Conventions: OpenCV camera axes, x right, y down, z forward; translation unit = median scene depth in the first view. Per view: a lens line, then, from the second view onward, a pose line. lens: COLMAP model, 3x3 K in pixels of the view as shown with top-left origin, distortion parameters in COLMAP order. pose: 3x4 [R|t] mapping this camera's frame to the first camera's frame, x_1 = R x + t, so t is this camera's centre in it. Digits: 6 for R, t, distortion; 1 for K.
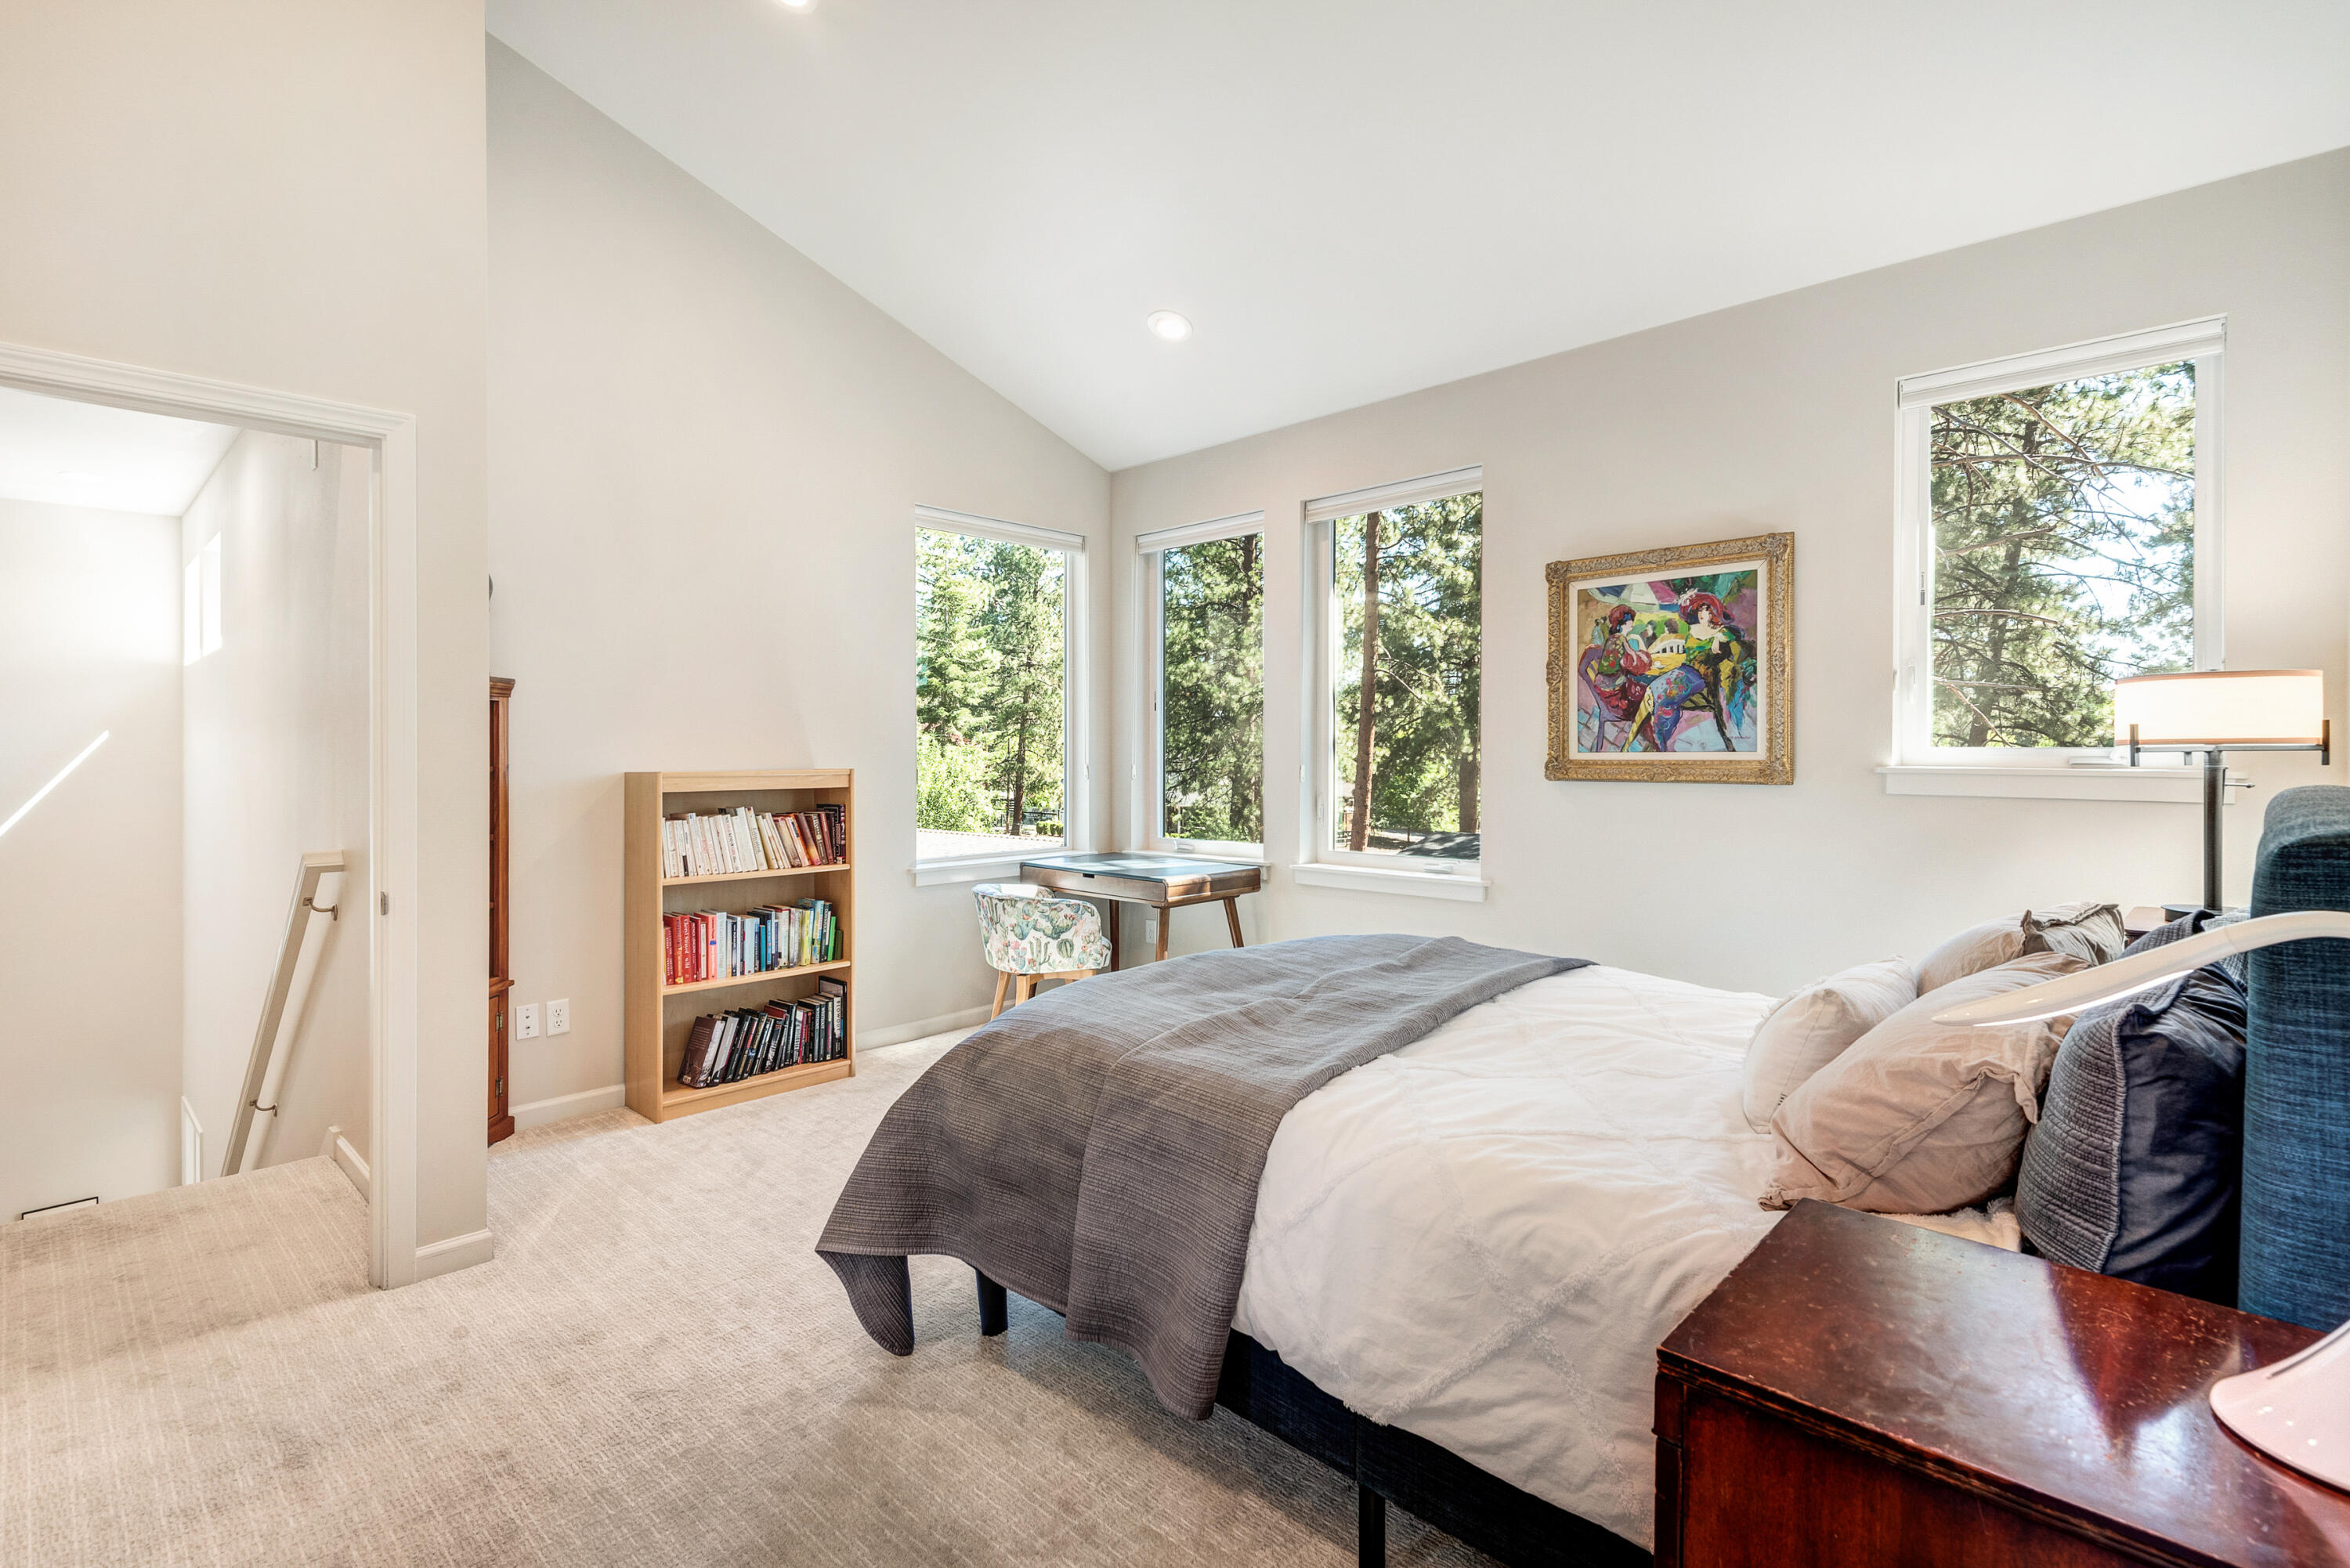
lens RADIAL K [[1085.9, 0, 1175.4], [0, 1085.9, 762.9], [0, 0, 1]] dist [0.030818, -0.009668]
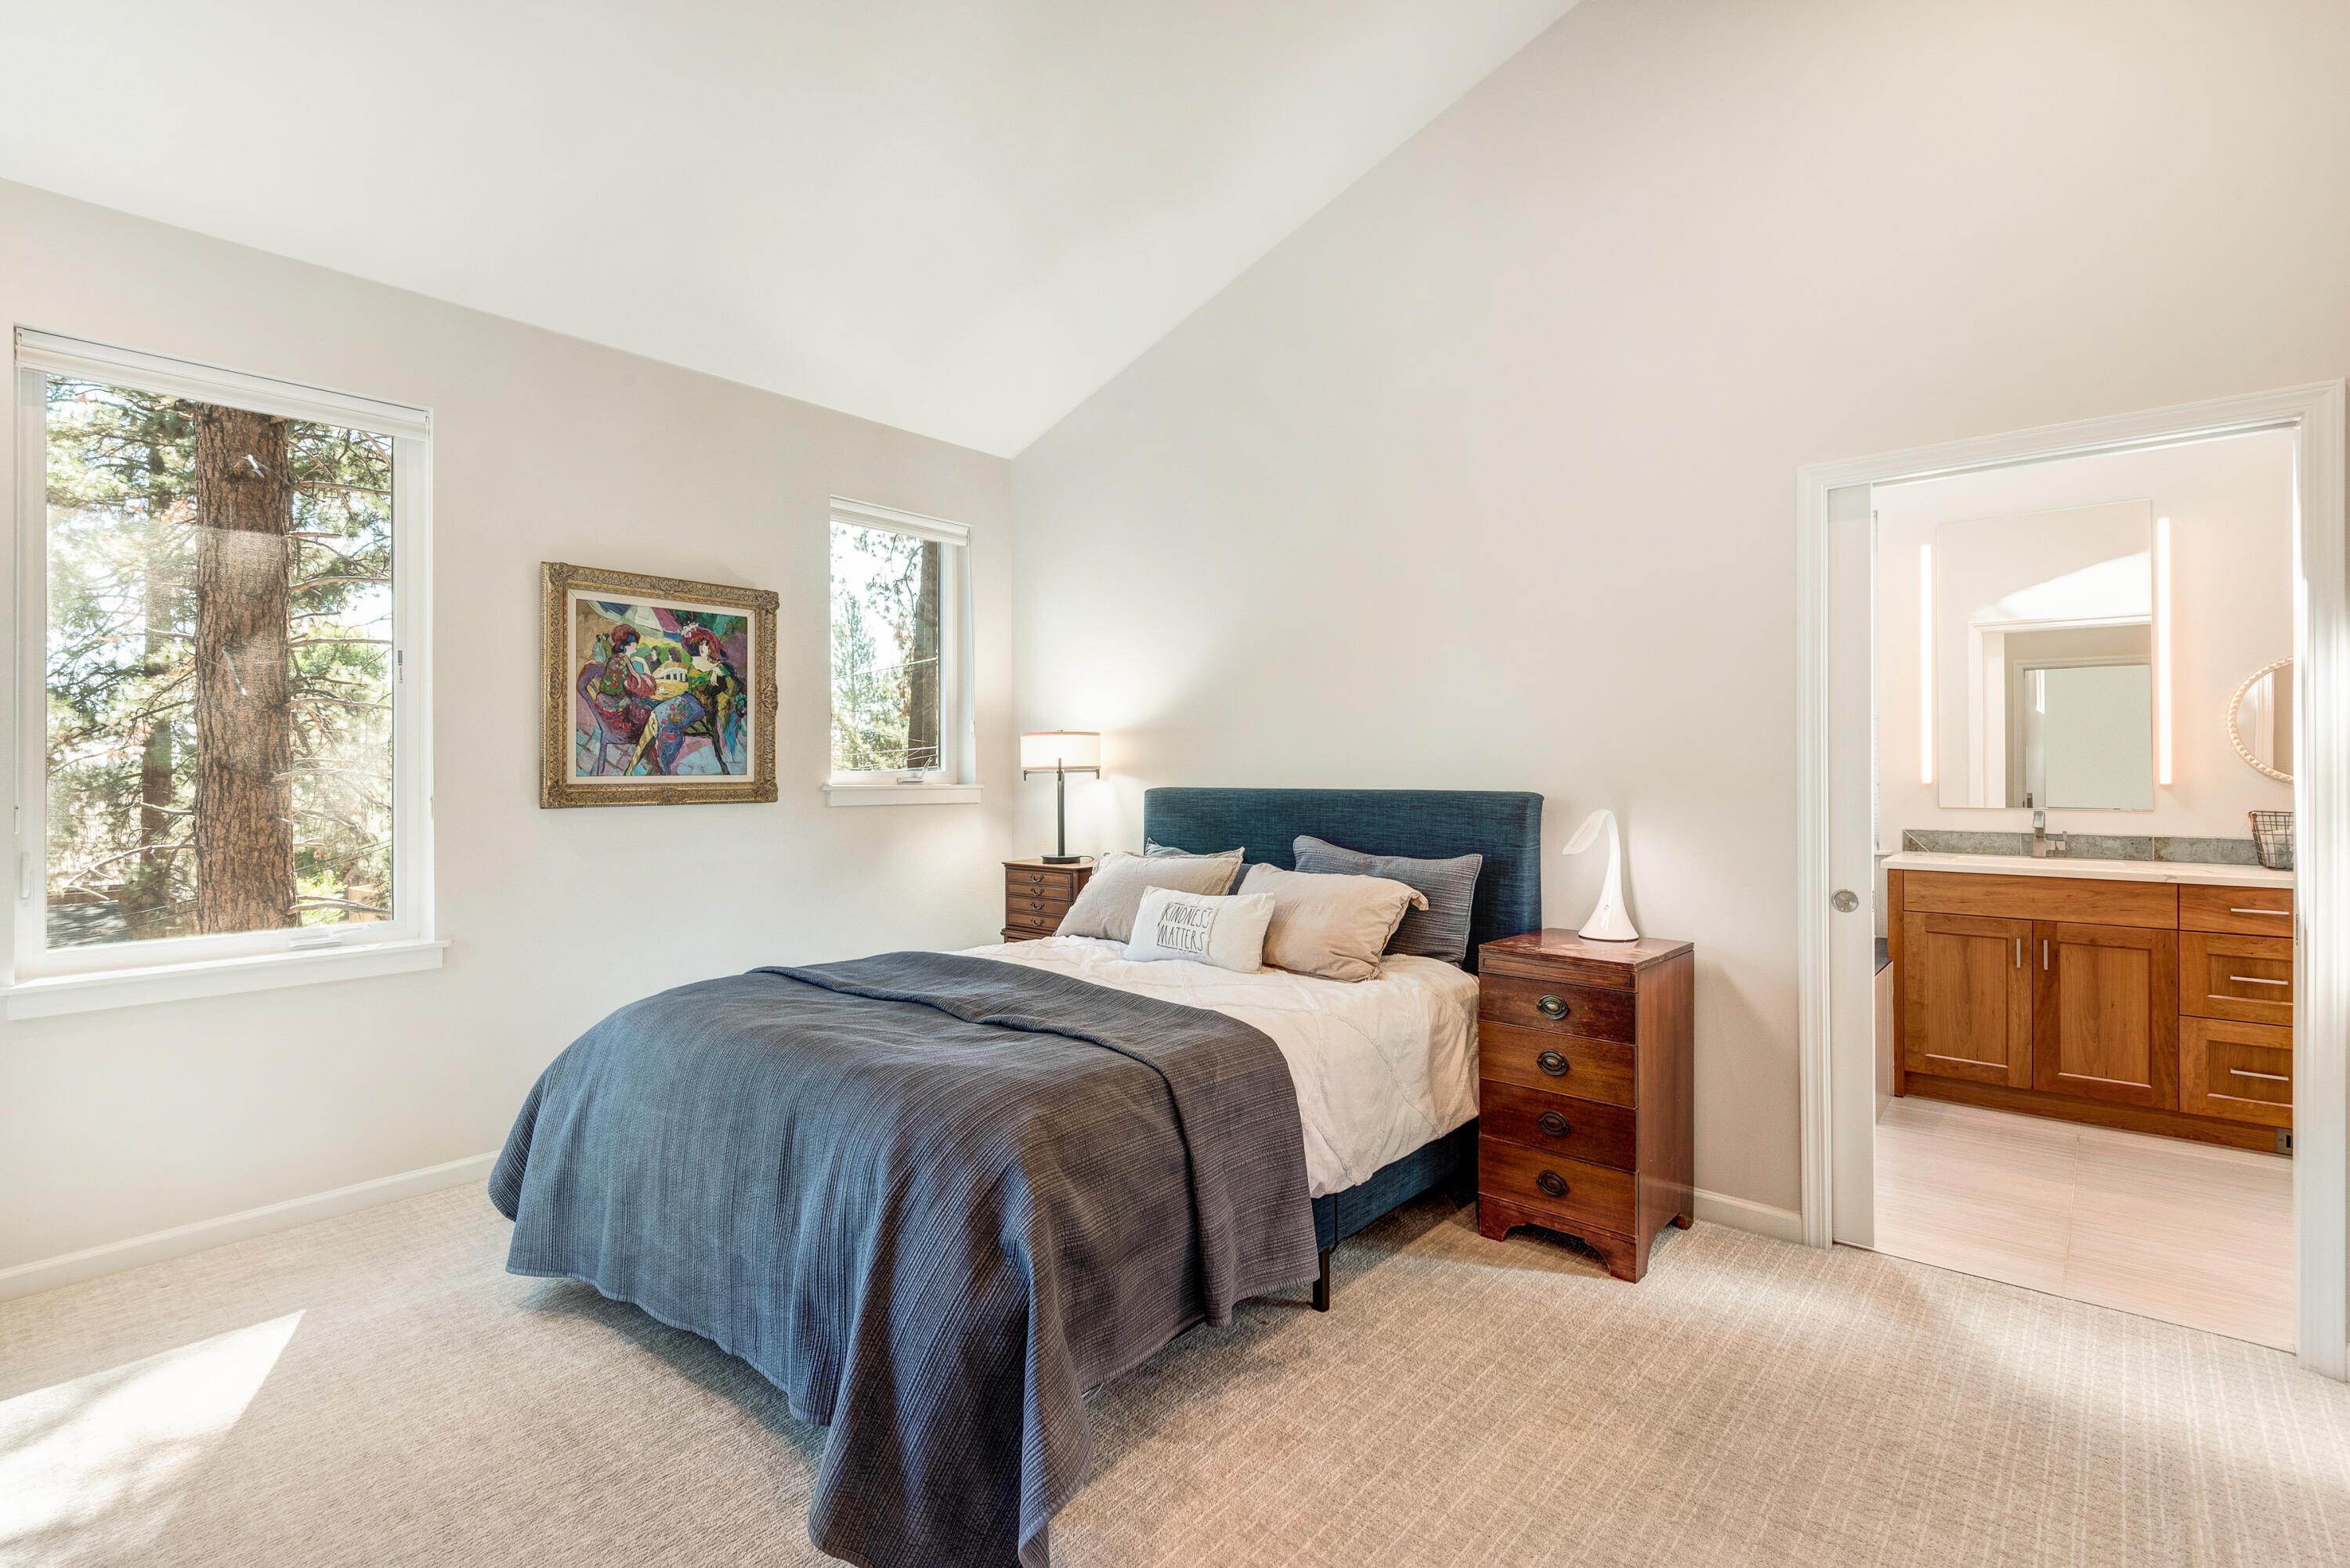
lens RADIAL K [[1085.9, 0, 1179.3], [0, 1085.9, 780.6], [0, 0, 1]] dist [0.030818, -0.009668]
pose [[-0.060680, -0.014021, 0.998059, -0.619697], [0.009356, 0.999849, 0.014615, -0.015821], [-0.998113, 0.010224, -0.060540, 0.588201]]
